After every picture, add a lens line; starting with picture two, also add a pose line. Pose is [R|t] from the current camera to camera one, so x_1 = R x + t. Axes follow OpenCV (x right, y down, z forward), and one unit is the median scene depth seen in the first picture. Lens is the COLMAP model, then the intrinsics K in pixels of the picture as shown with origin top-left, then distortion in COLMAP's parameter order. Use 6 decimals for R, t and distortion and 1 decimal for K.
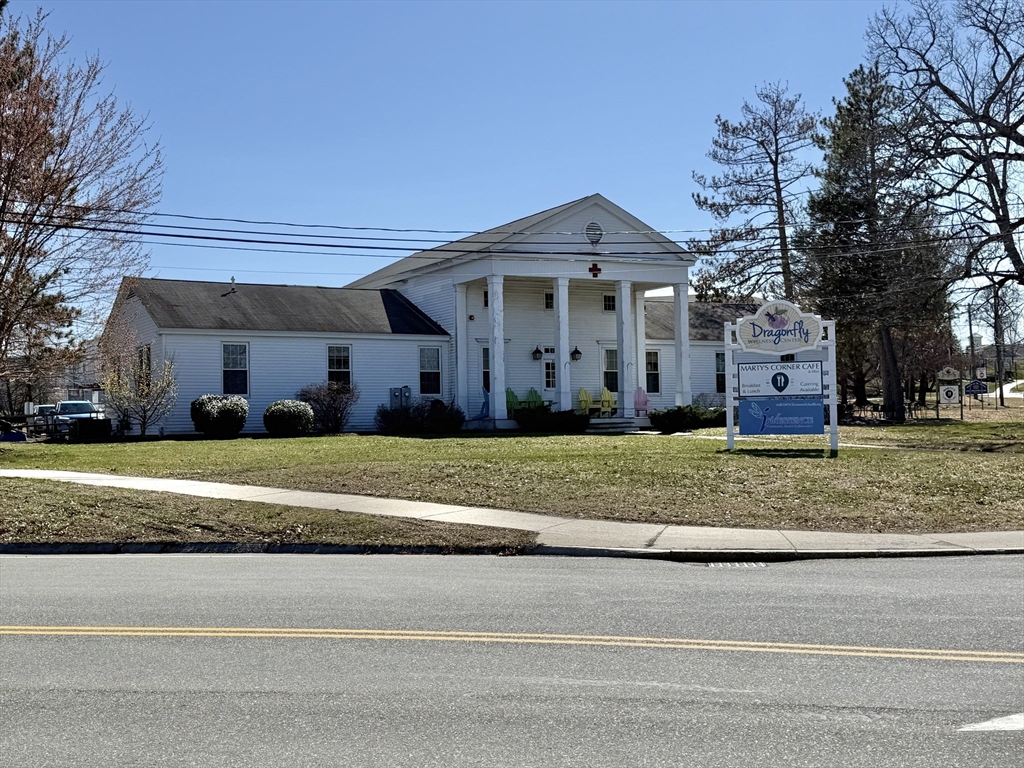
lens RADIAL K [[1223.6, 0, 512.0], [0, 1223.6, 384.0], [0, 0, 1]] dist [0.194625, -0.367328]
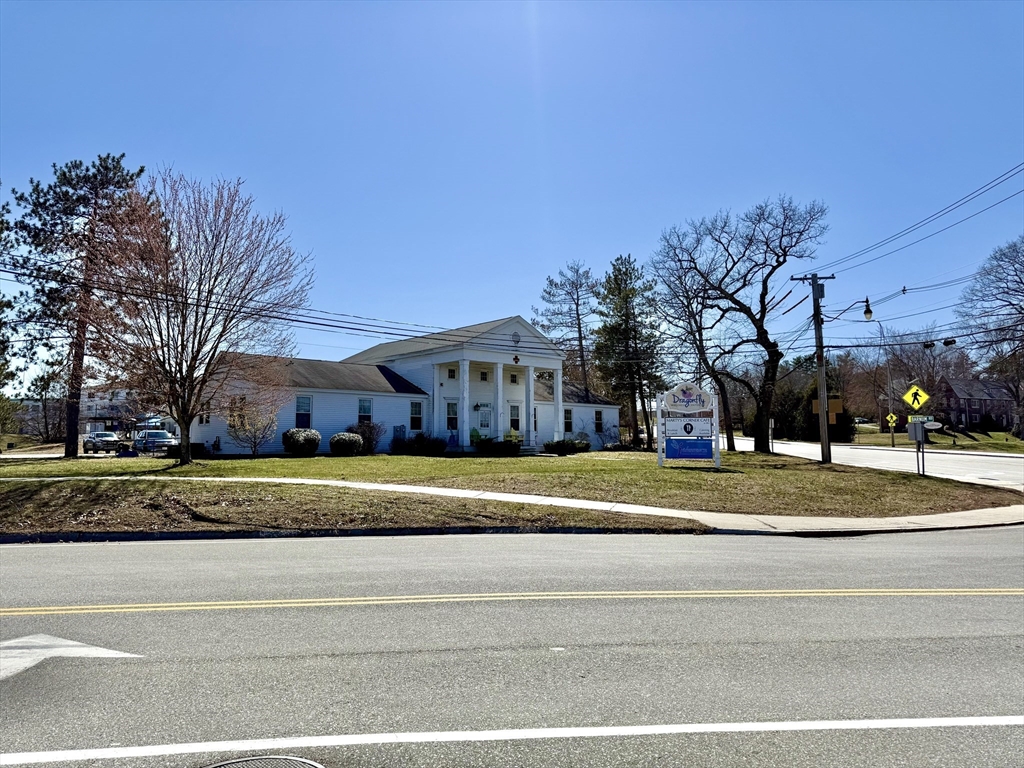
lens RADIAL K [[706.9, 0, 512.0], [0, 706.9, 384.0], [0, 0, 1]] dist [0.121610, -0.183475]
pose [[0.969724, 0.034891, 0.241700, -0.179775], [-0.021063, 0.998002, -0.059561, 0.000378], [-0.243295, 0.052667, 0.968521, 0.046425]]
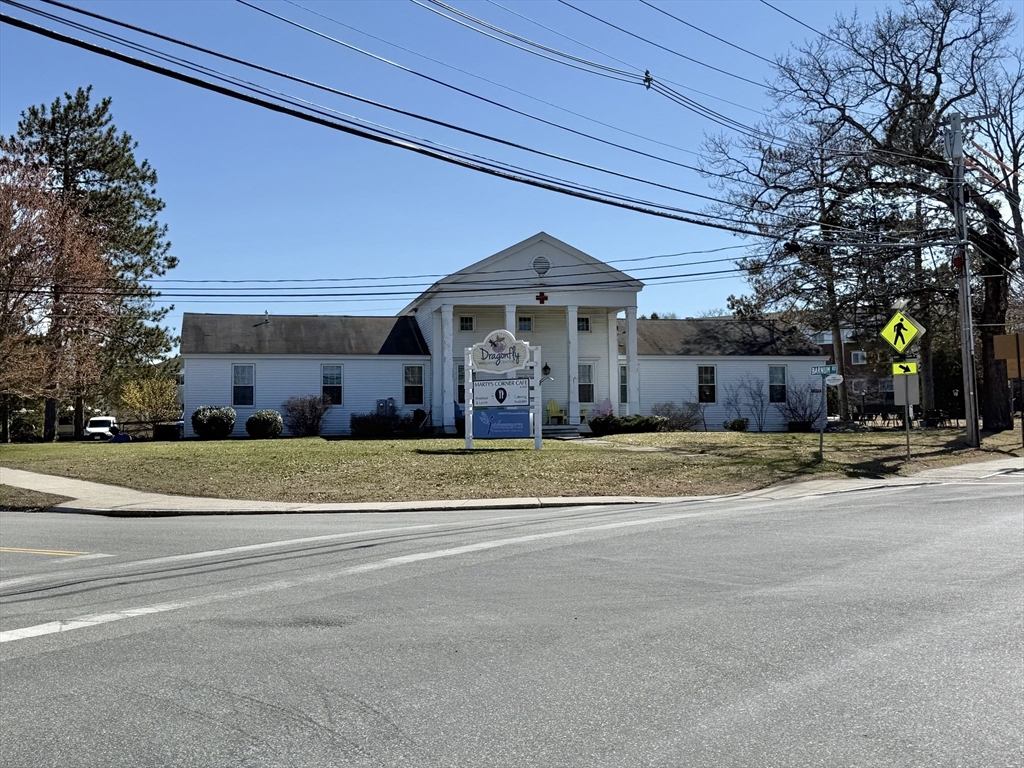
lens RADIAL K [[1223.6, 0, 512.0], [0, 1223.6, 384.0], [0, 0, 1]] dist [0.194625, -0.367328]
pose [[0.958143, -0.005800, -0.286230, 0.380324], [0.003762, 0.999964, -0.007669, -0.002321], [0.286264, 0.006271, 0.958130, -0.121934]]
